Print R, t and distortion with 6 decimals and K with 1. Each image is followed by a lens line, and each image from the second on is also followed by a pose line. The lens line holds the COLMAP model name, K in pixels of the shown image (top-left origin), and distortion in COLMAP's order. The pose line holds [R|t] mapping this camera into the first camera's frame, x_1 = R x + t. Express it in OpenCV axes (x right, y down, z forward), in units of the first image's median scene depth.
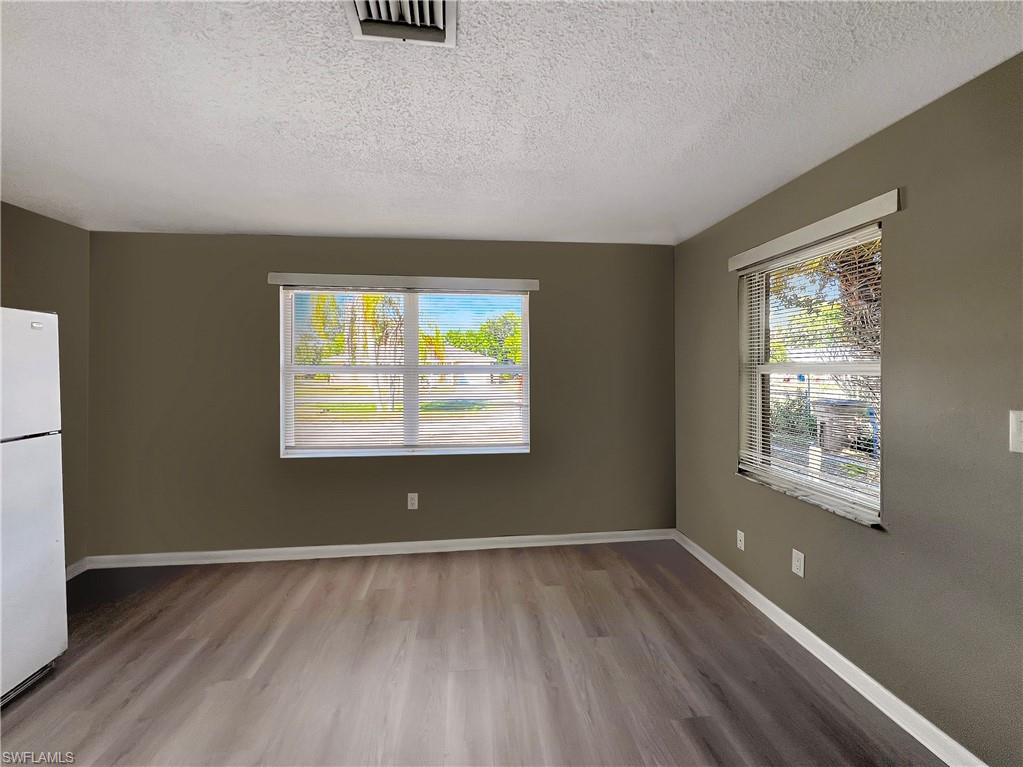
lens RADIAL K [[426.4, 0, 506.6], [0, 426.4, 372.6], [0, 0, 1]] dist [-0.000956, 0.000127]
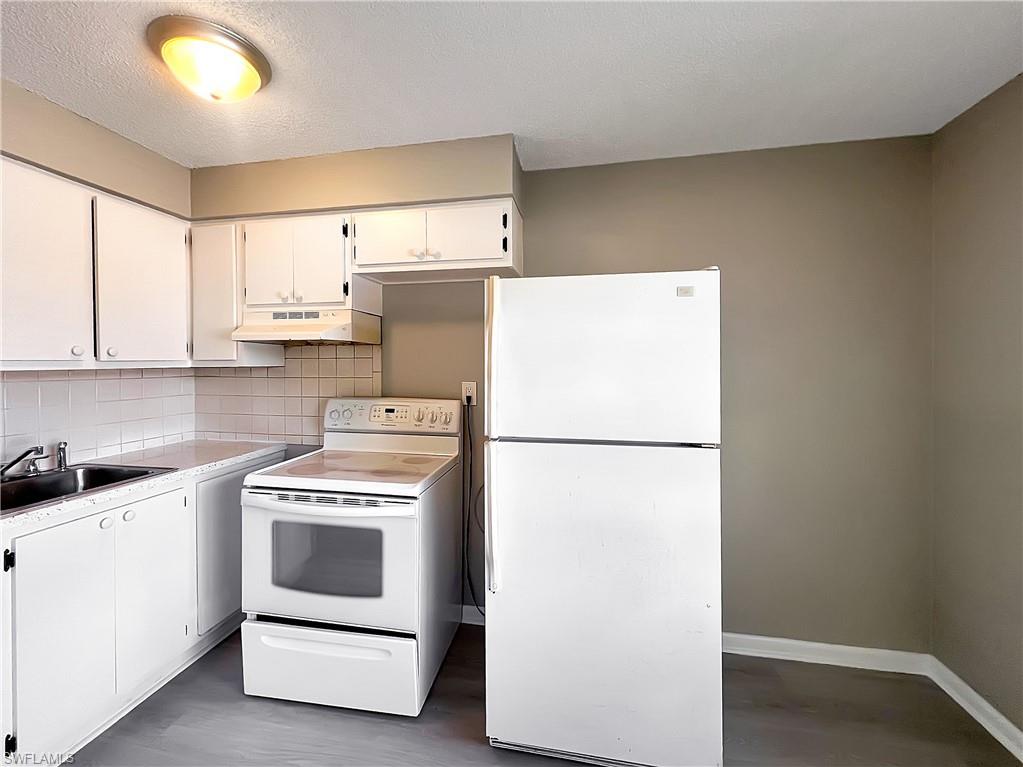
lens RADIAL K [[426.4, 0, 506.6], [0, 426.4, 372.6], [0, 0, 1]] dist [-0.000956, 0.000127]
pose [[-0.290269, 0.020973, -0.956715, -0.251217], [-0.006975, 0.999687, 0.024031, 0.007352], [0.956920, 0.013649, -0.290031, 0.691323]]
